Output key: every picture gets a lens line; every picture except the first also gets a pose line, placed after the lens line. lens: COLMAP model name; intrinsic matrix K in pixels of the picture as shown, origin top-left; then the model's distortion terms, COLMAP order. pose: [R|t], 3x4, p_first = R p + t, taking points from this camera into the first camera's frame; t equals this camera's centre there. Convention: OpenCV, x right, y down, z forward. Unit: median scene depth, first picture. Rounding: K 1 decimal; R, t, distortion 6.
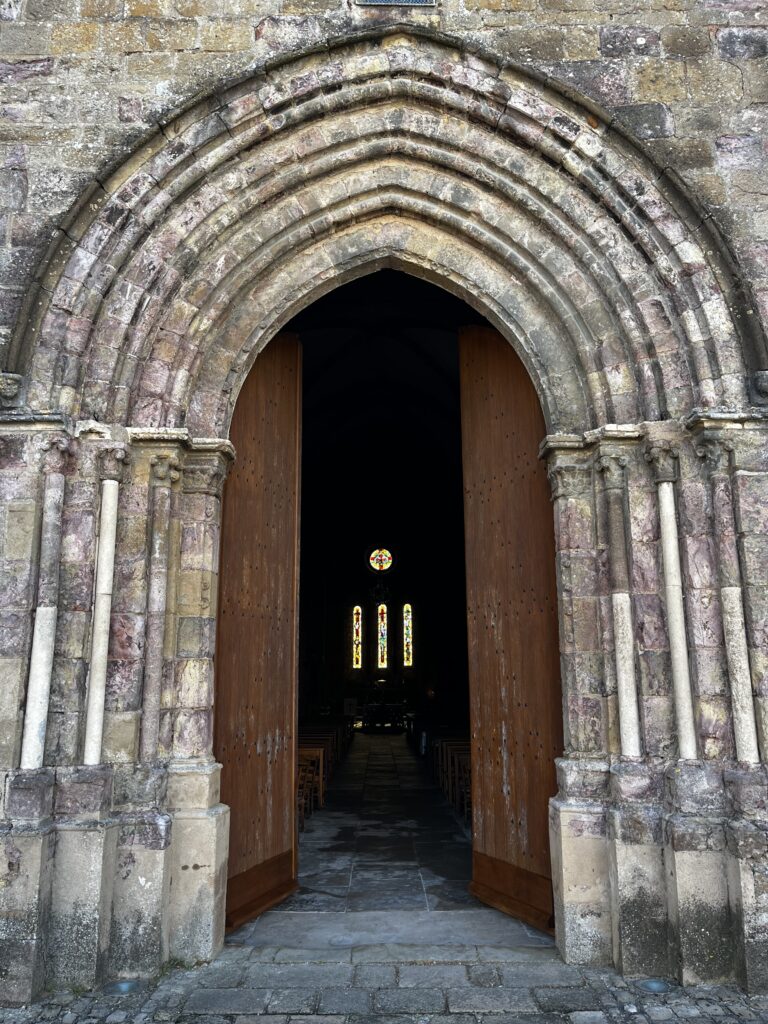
lens RADIAL K [[802.3, 0, 384.0], [0, 802.3, 512.0], [0, 0, 1]] dist [0.115718, -0.157048]
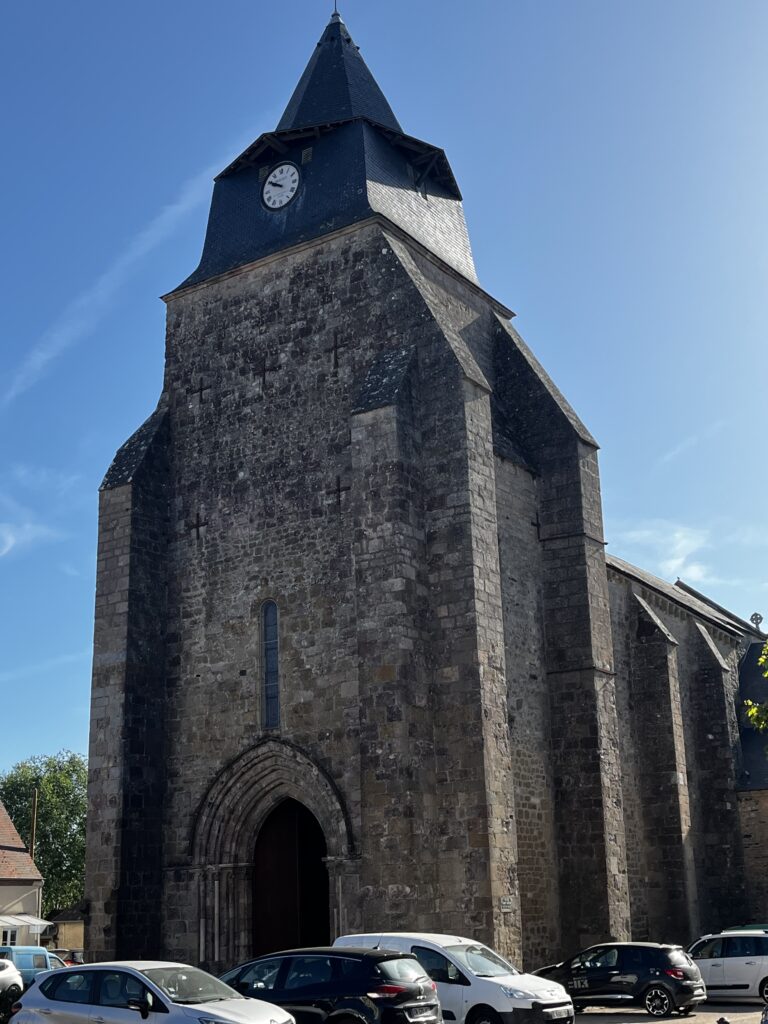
lens RADIAL K [[1294.6, 0, 384.0], [0, 1294.6, 512.0], [0, 0, 1]] dist [0.061694, -0.047601]
pose [[0.828419, -0.188060, -0.527594, 3.511778], [0.150575, 0.982048, -0.113618, -0.847862], [0.539490, 0.014681, 0.841864, -3.370186]]
